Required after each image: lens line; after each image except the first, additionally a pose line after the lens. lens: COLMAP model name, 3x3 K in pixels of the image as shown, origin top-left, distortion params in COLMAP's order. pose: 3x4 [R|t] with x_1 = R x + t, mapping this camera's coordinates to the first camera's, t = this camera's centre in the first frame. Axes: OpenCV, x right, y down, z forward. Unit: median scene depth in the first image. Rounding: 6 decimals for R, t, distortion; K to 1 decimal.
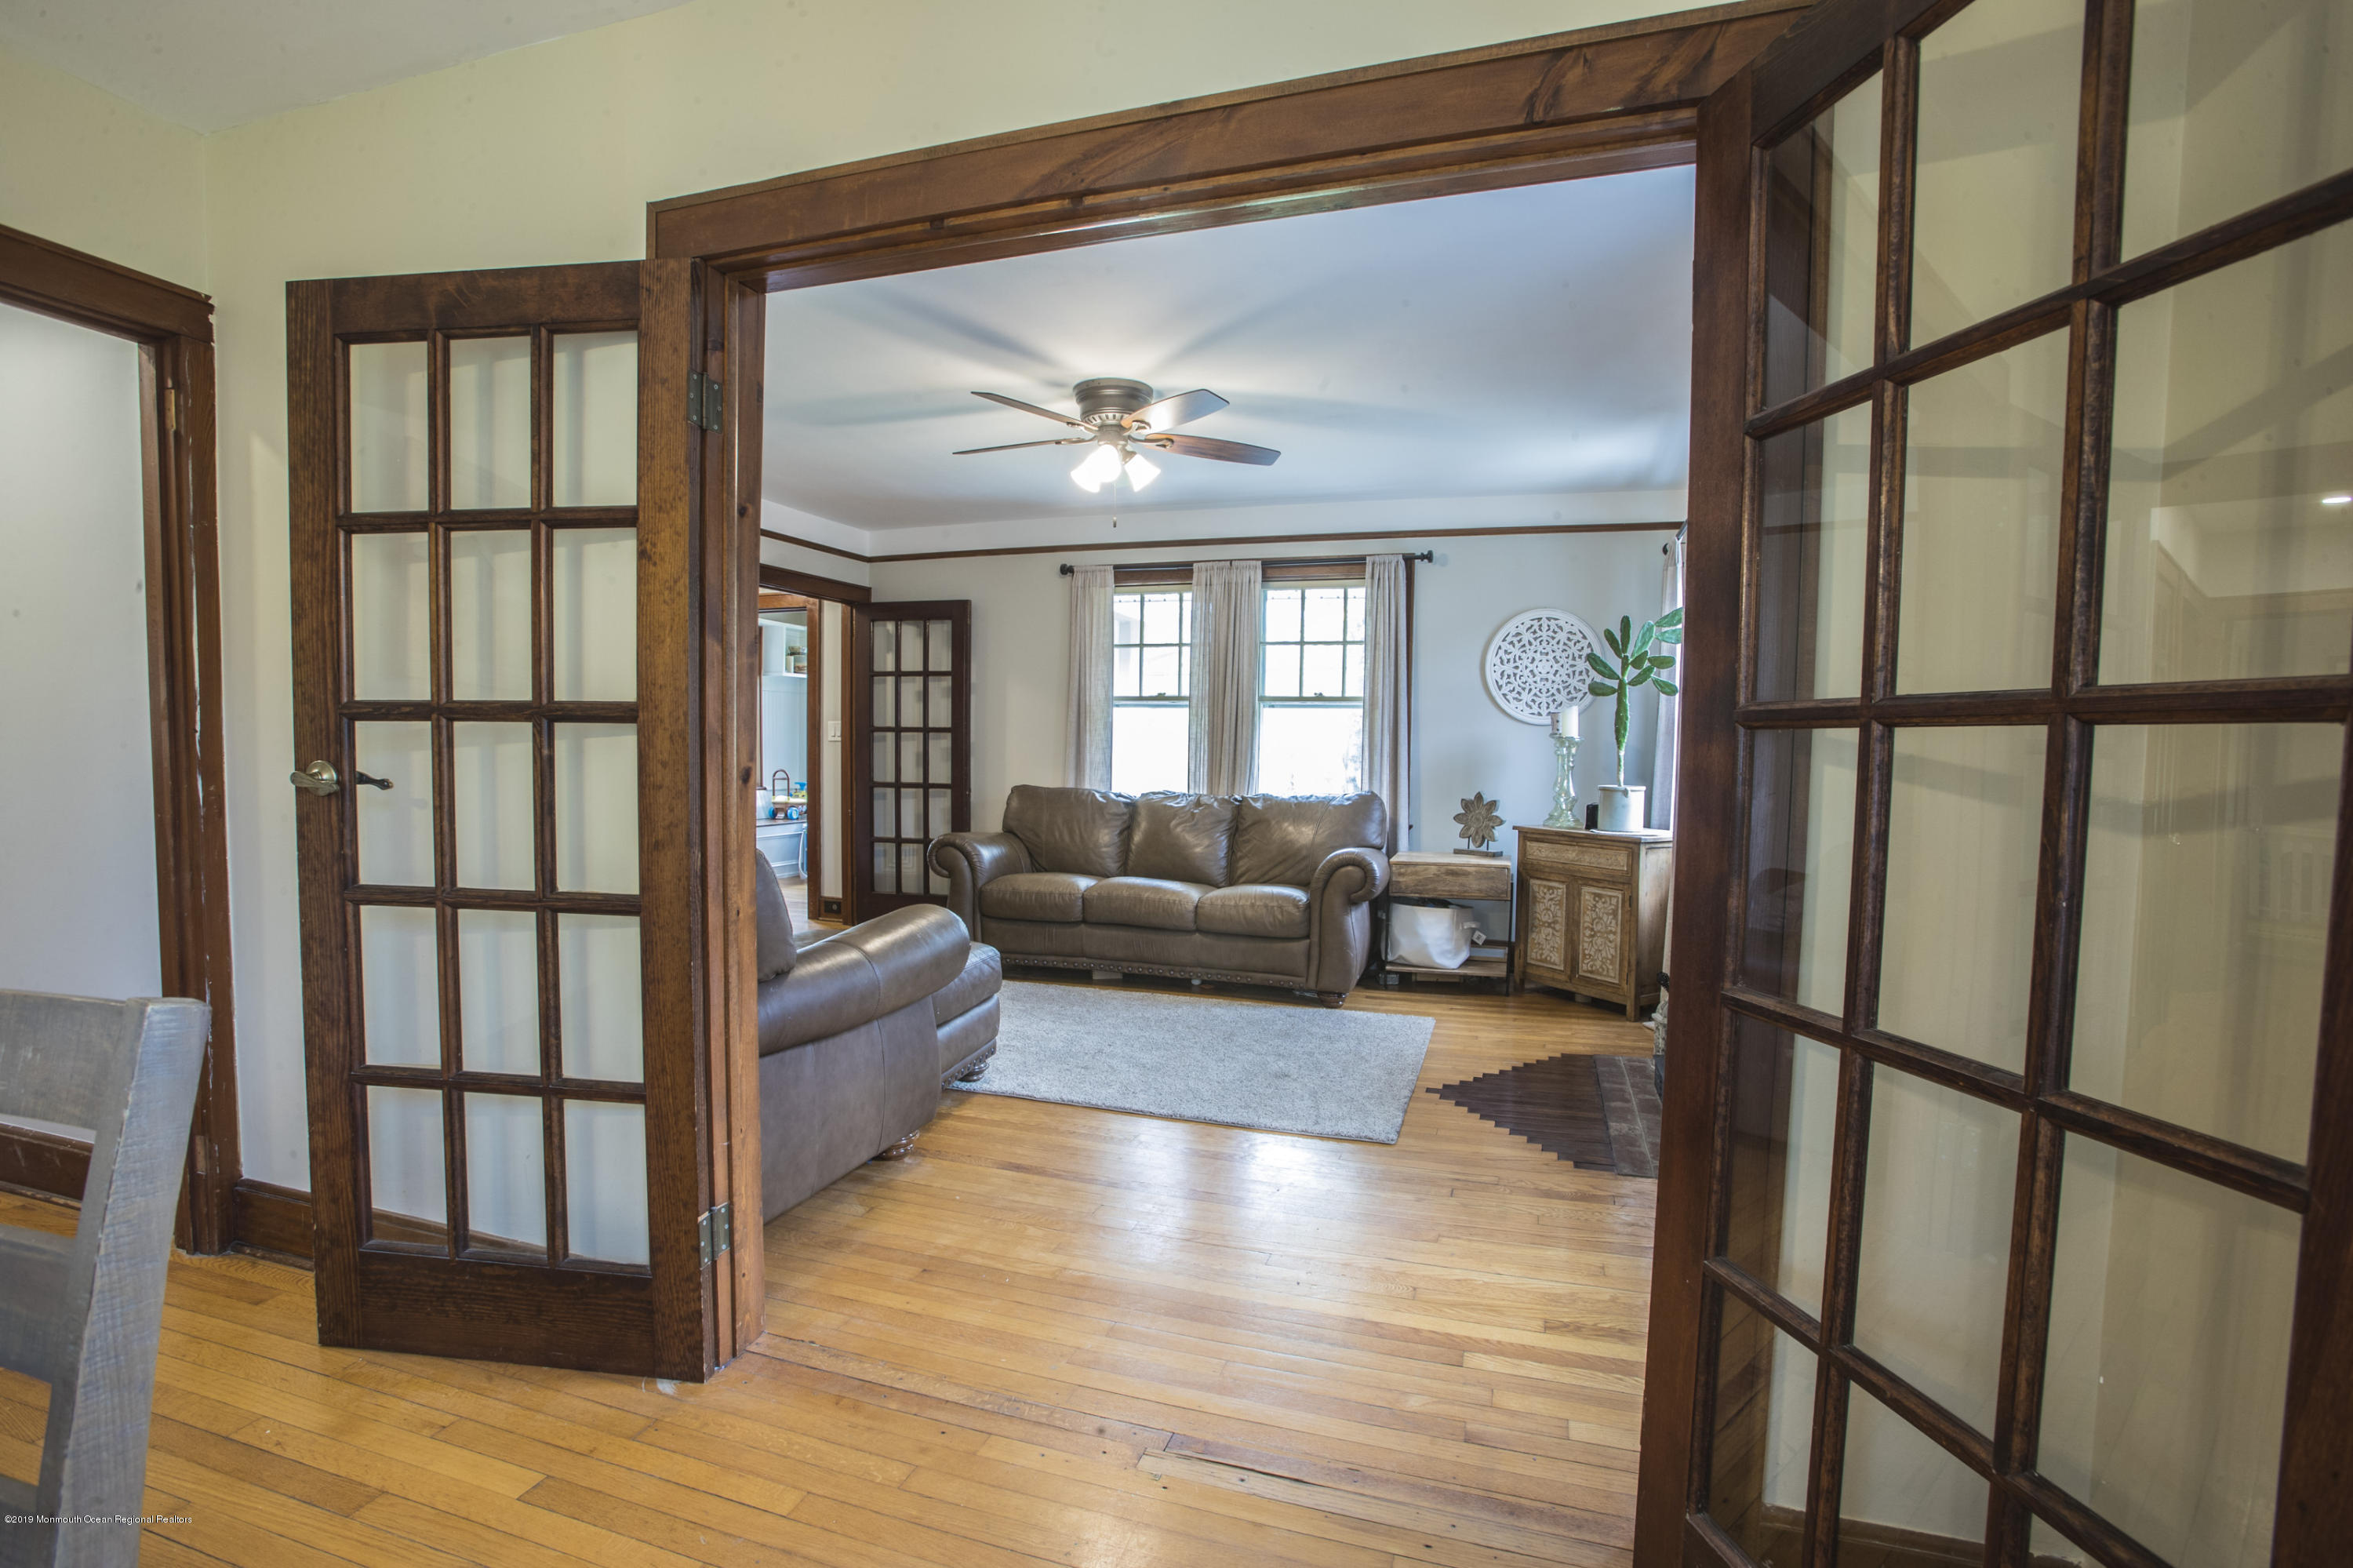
lens RADIAL K [[1093.0, 0, 1180.7], [0, 1093.0, 796.6], [0, 0, 1]] dist [-0.042902, 0.011826]
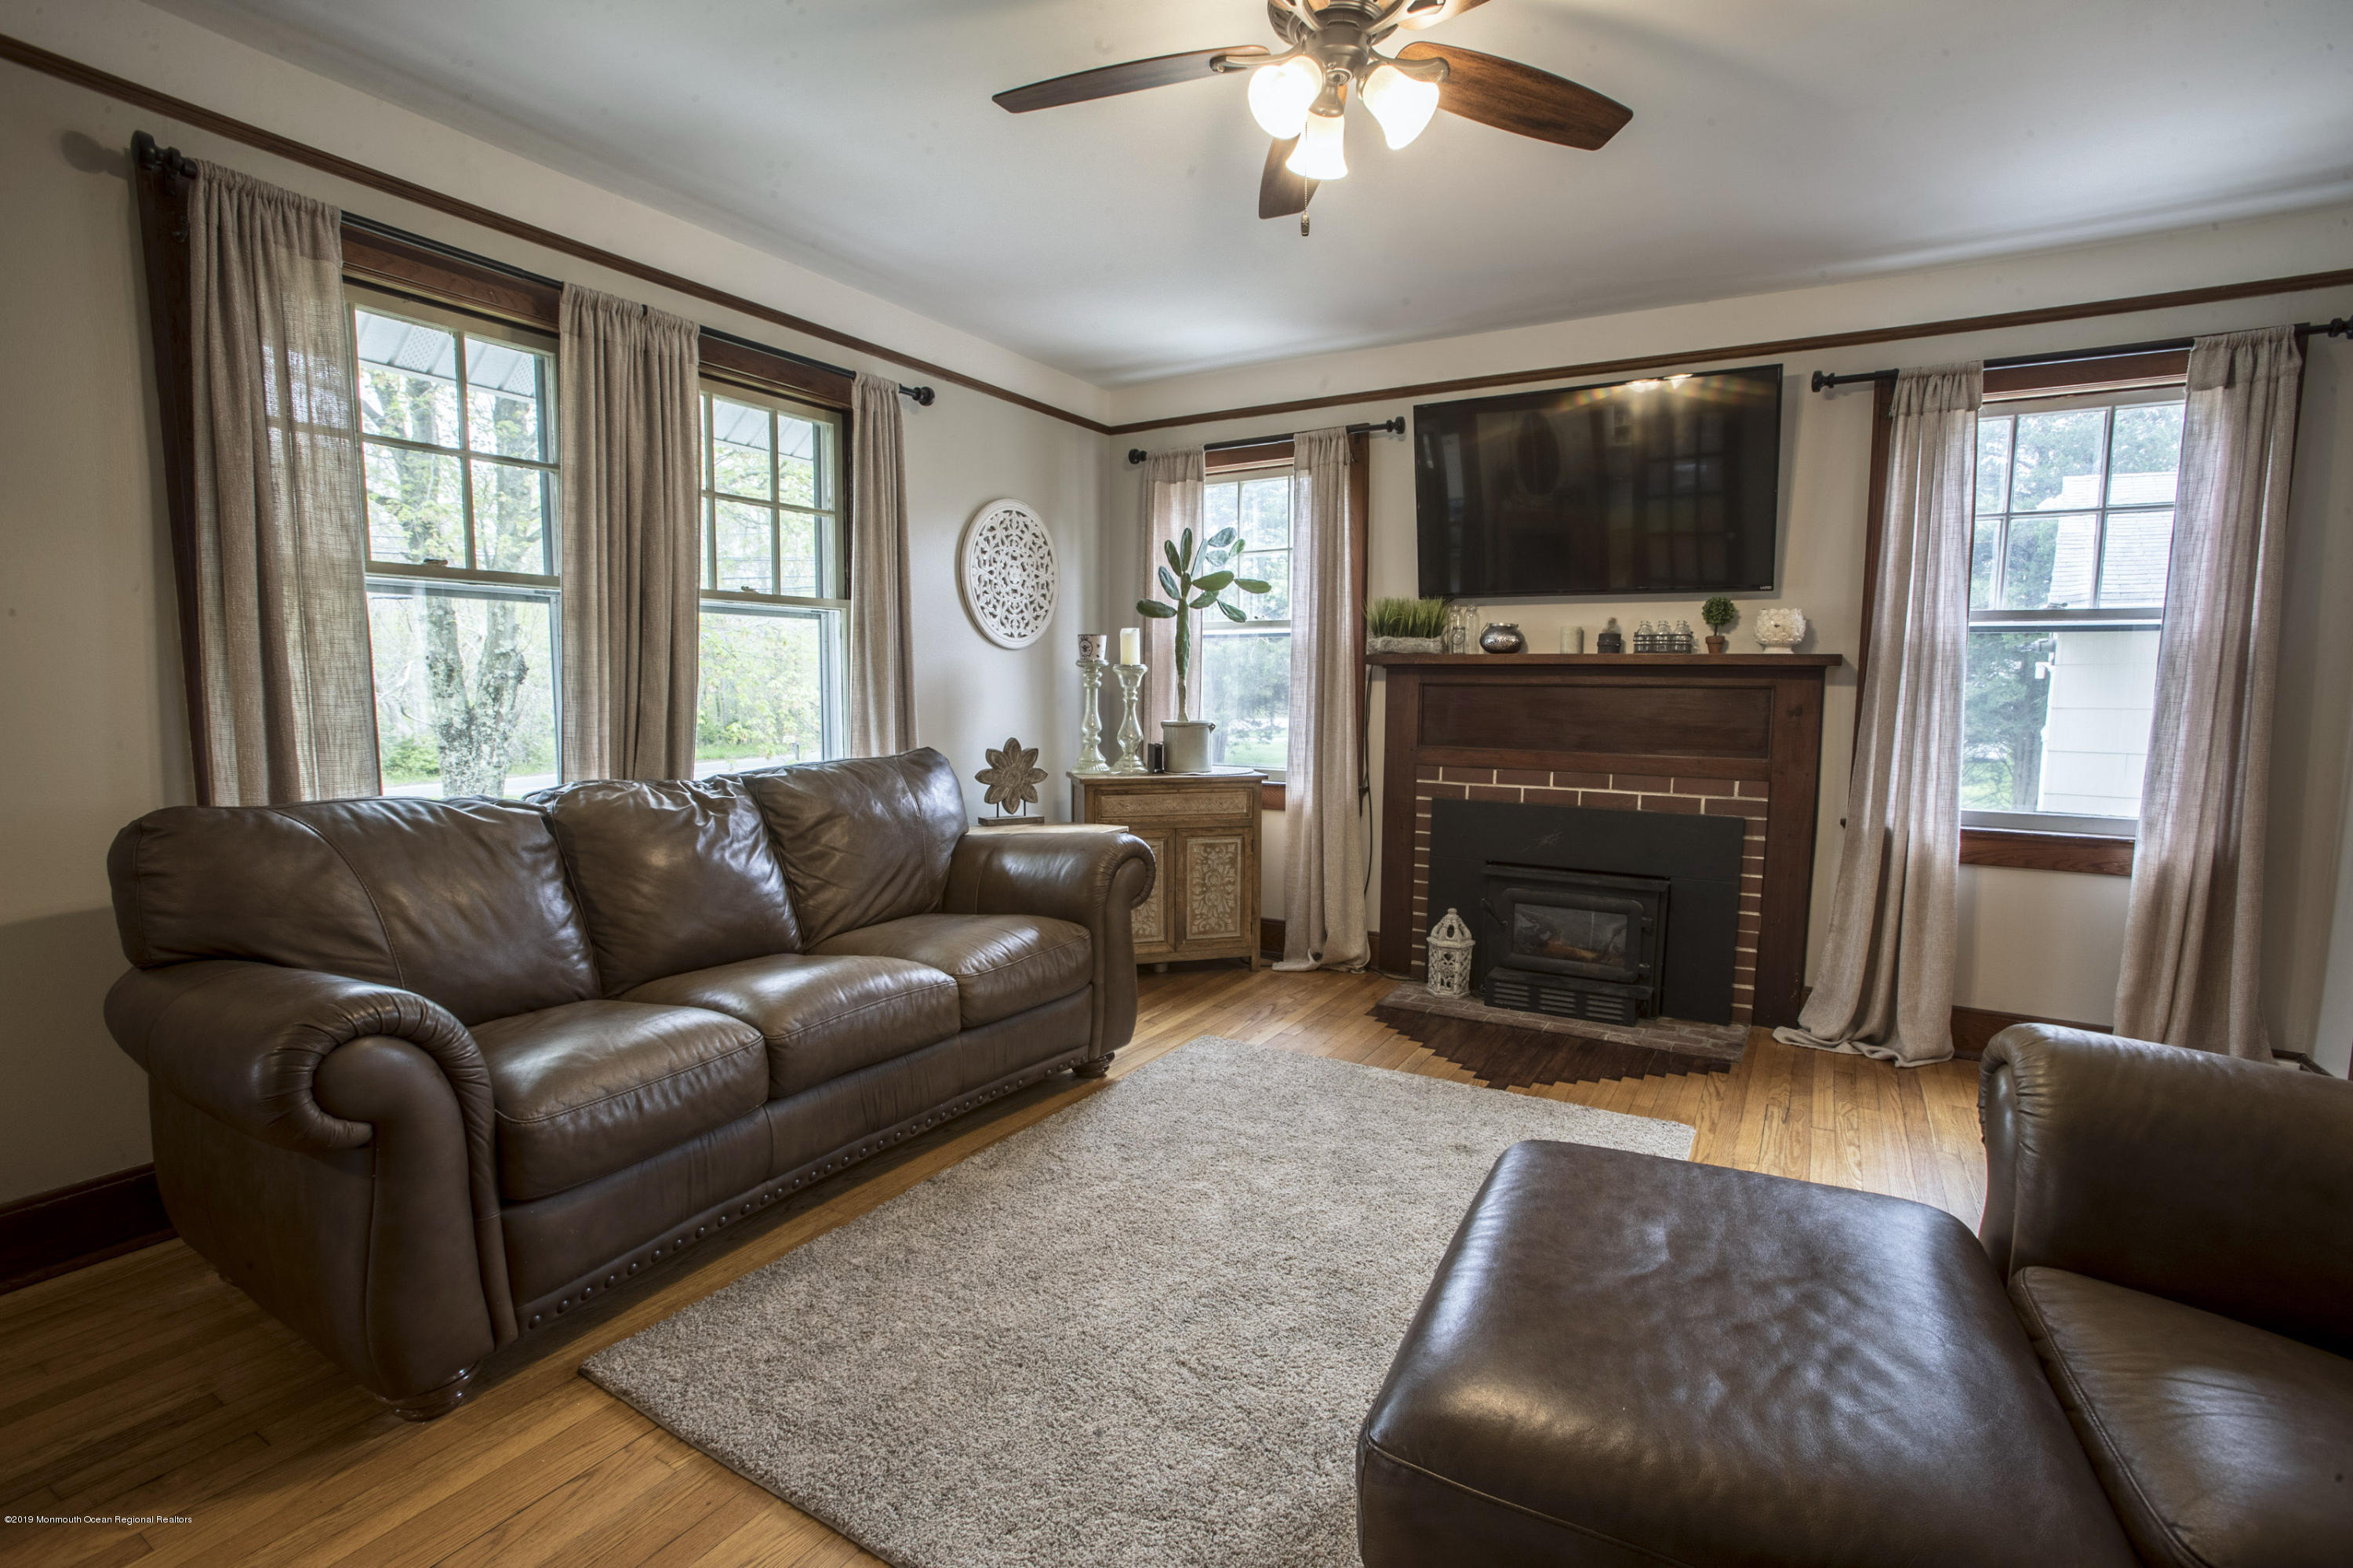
lens RADIAL K [[1128.5, 0, 1162.1], [0, 1128.5, 791.0], [0, 0, 1]] dist [-0.065898, -0.000644]
pose [[0.239632, -0.101962, 0.965495, -0.442914], [0.046662, 0.994530, 0.093447, -0.035506], [-0.969742, 0.022659, 0.243079, 0.709714]]
